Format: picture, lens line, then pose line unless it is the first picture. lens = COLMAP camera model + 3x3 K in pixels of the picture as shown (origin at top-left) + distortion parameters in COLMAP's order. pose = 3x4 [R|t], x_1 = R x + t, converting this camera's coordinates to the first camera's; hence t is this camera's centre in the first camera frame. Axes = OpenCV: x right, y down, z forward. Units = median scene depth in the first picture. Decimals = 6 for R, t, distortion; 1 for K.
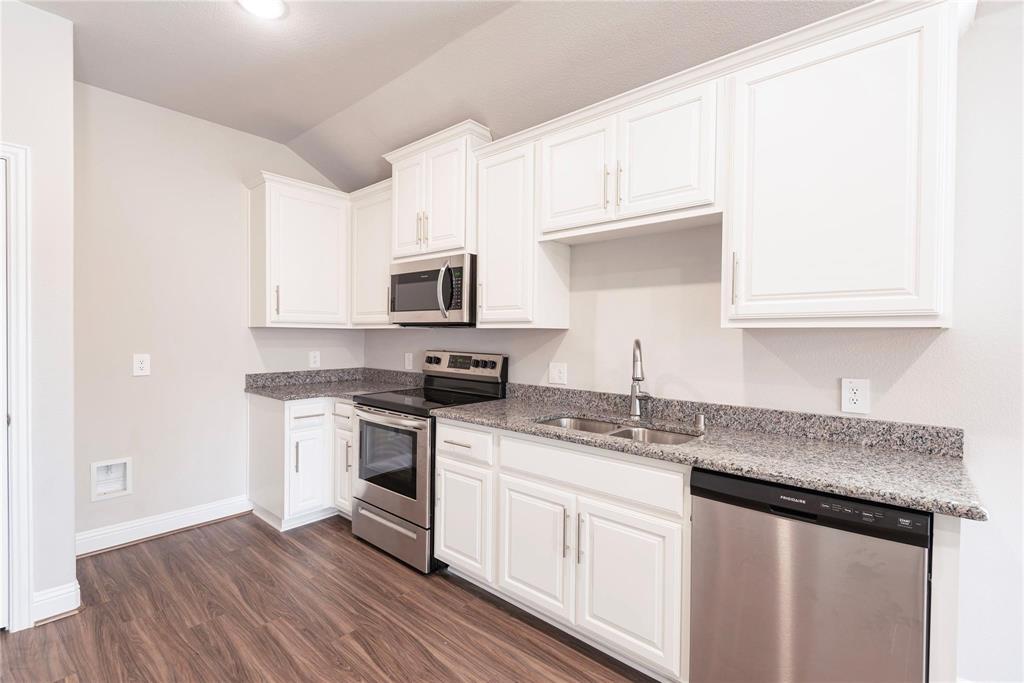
lens RADIAL K [[460.9, 0, 511.3], [0, 460.9, 341.3], [0, 0, 1]] dist [0.021437, -0.012102]
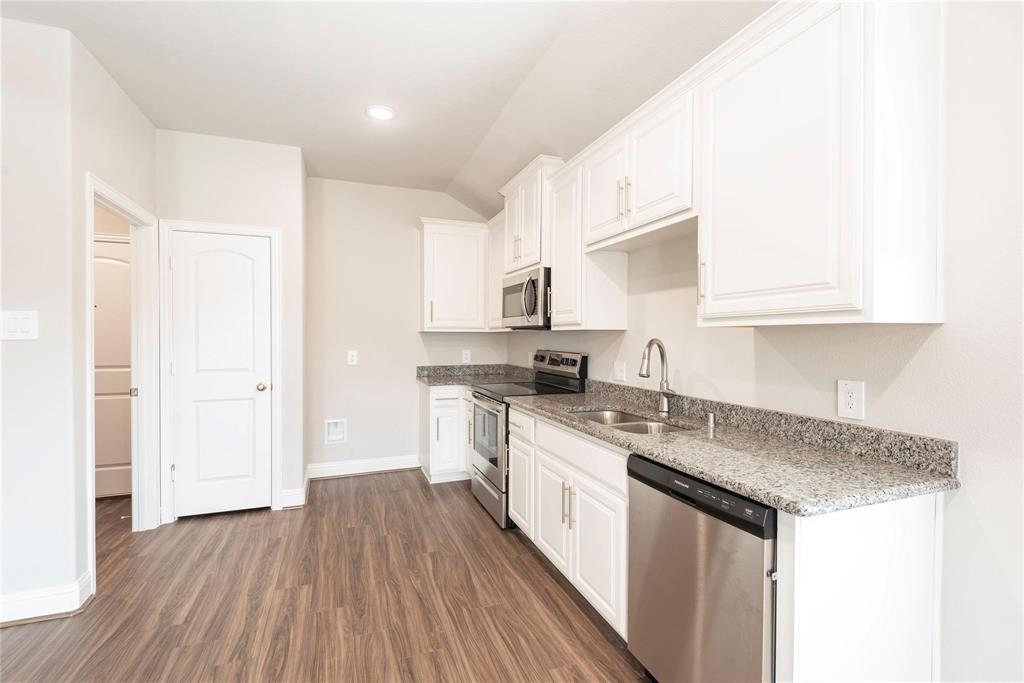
lens RADIAL K [[460.9, 0, 511.3], [0, 460.9, 342.8], [0, 0, 1]] dist [0.021437, -0.012102]
pose [[0.880550, -0.001071, -0.473952, 0.395934], [-0.000124, 0.999997, -0.002489, 0.006005], [0.473953, 0.002250, 0.880547, -0.075327]]
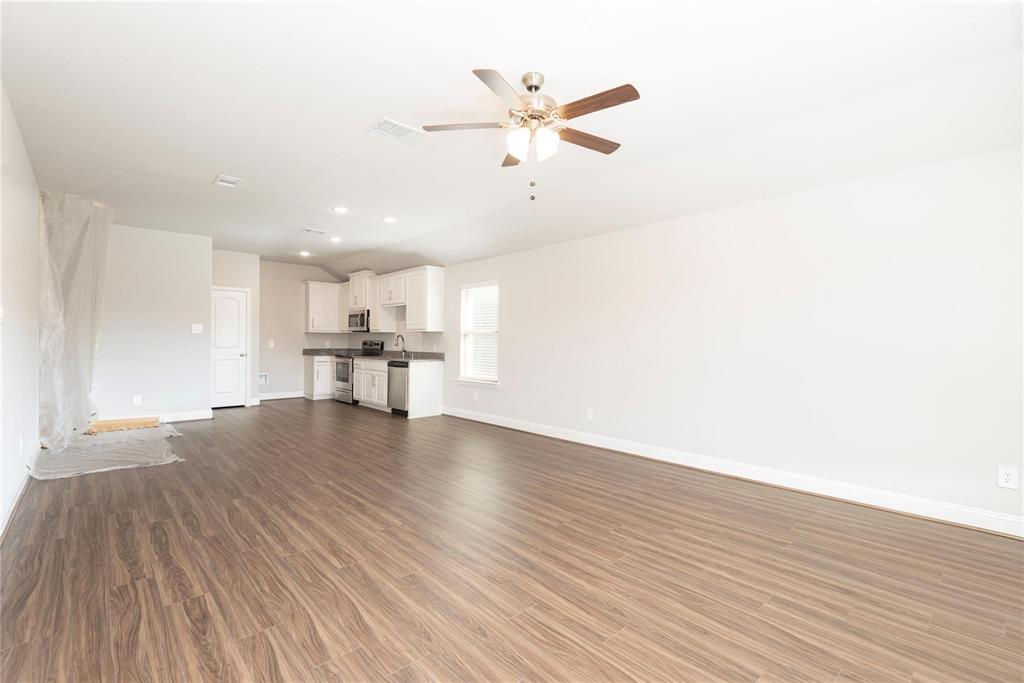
lens RADIAL K [[460.9, 0, 514.2], [0, 460.9, 338.0], [0, 0, 1]] dist [0.021437, -0.012102]
pose [[0.993716, -0.003997, -0.111858, 1.313035], [0.001671, 0.999781, -0.020883, 0.081583], [0.111917, 0.020565, 0.993505, -2.129372]]
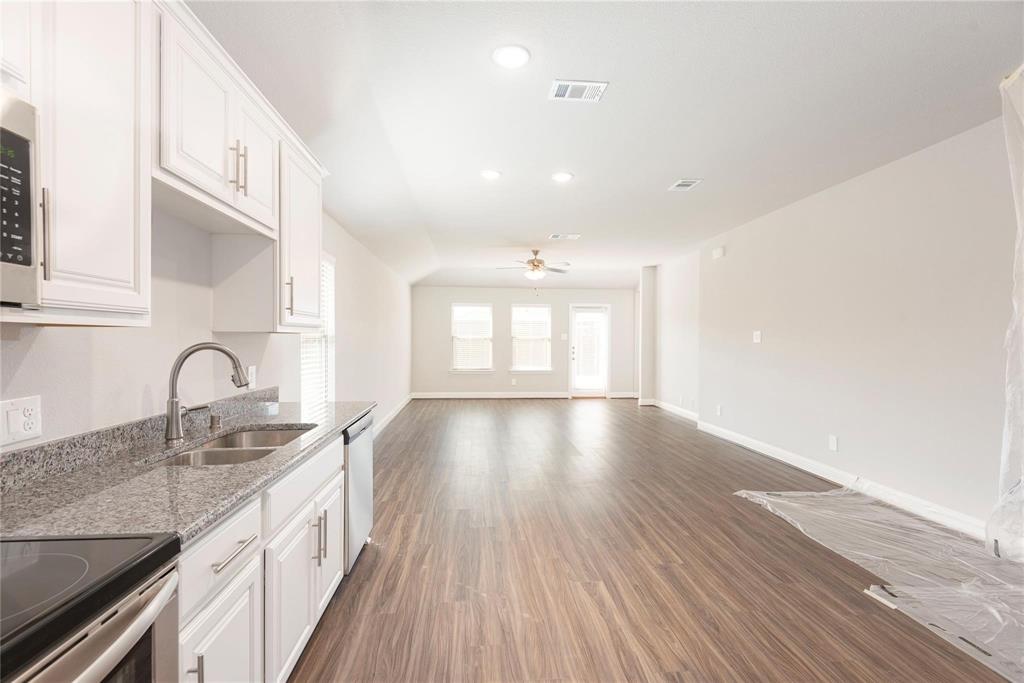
lens RADIAL K [[460.9, 0, 503.9], [0, 460.9, 343.3], [0, 0, 1]] dist [0.021437, -0.012102]
pose [[-0.708159, -0.020284, 0.705762, -0.601299], [-0.001787, 0.999636, 0.026937, -0.023509], [-0.706051, 0.017815, -0.707937, 1.000928]]
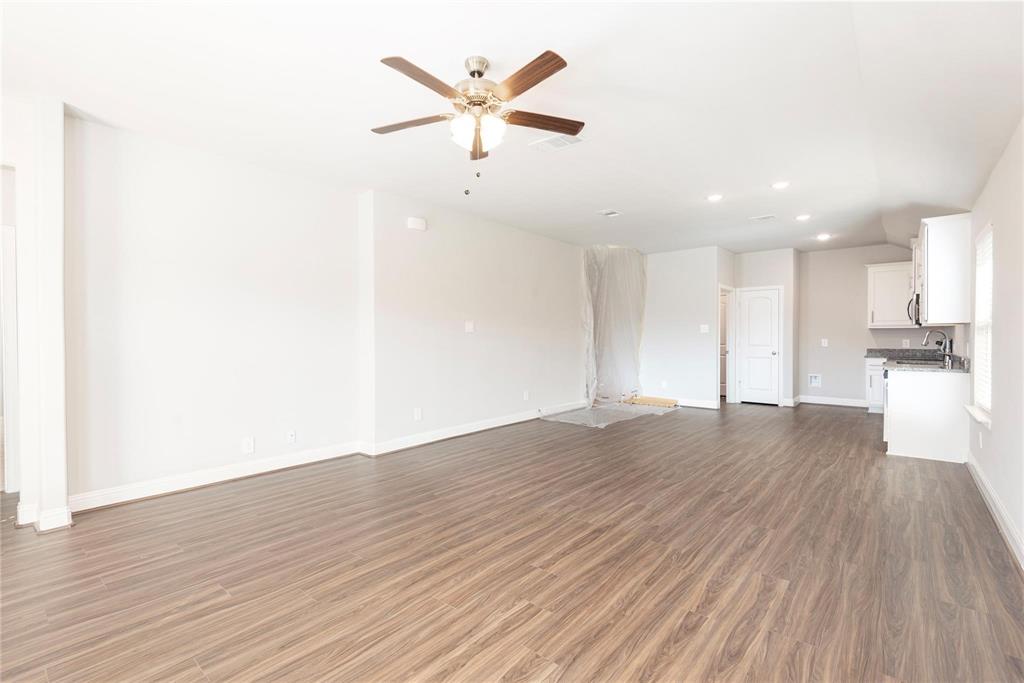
lens RADIAL K [[460.9, 0, 509.0], [0, 460.9, 341.6], [0, 0, 1]] dist [0.021437, -0.012102]
pose [[0.014280, 0.001727, -0.999897, 2.208553], [-0.011761, 0.999930, 0.001559, 0.066203], [0.999829, 0.011737, 0.014300, -1.062511]]
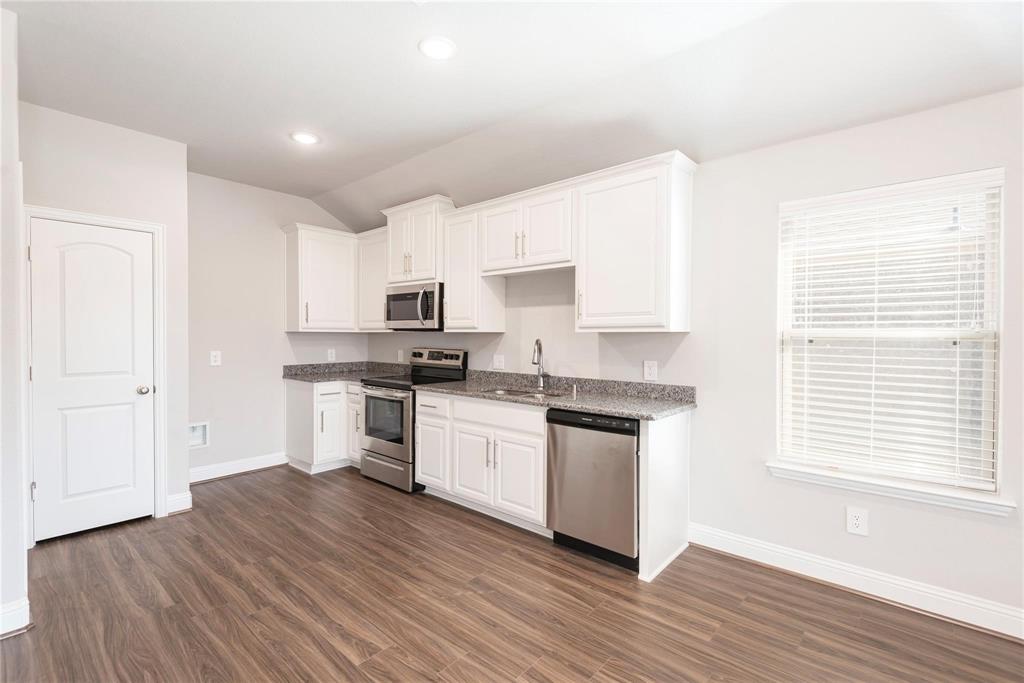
lens RADIAL K [[460.9, 0, 513.8], [0, 460.9, 340.8], [0, 0, 1]] dist [0.021437, -0.012102]
pose [[0.999983, -0.005809, 0.001113, 0.151390], [0.005811, 0.999982, -0.001524, 0.003269], [-0.001104, 0.001530, 0.999998, -0.498301]]
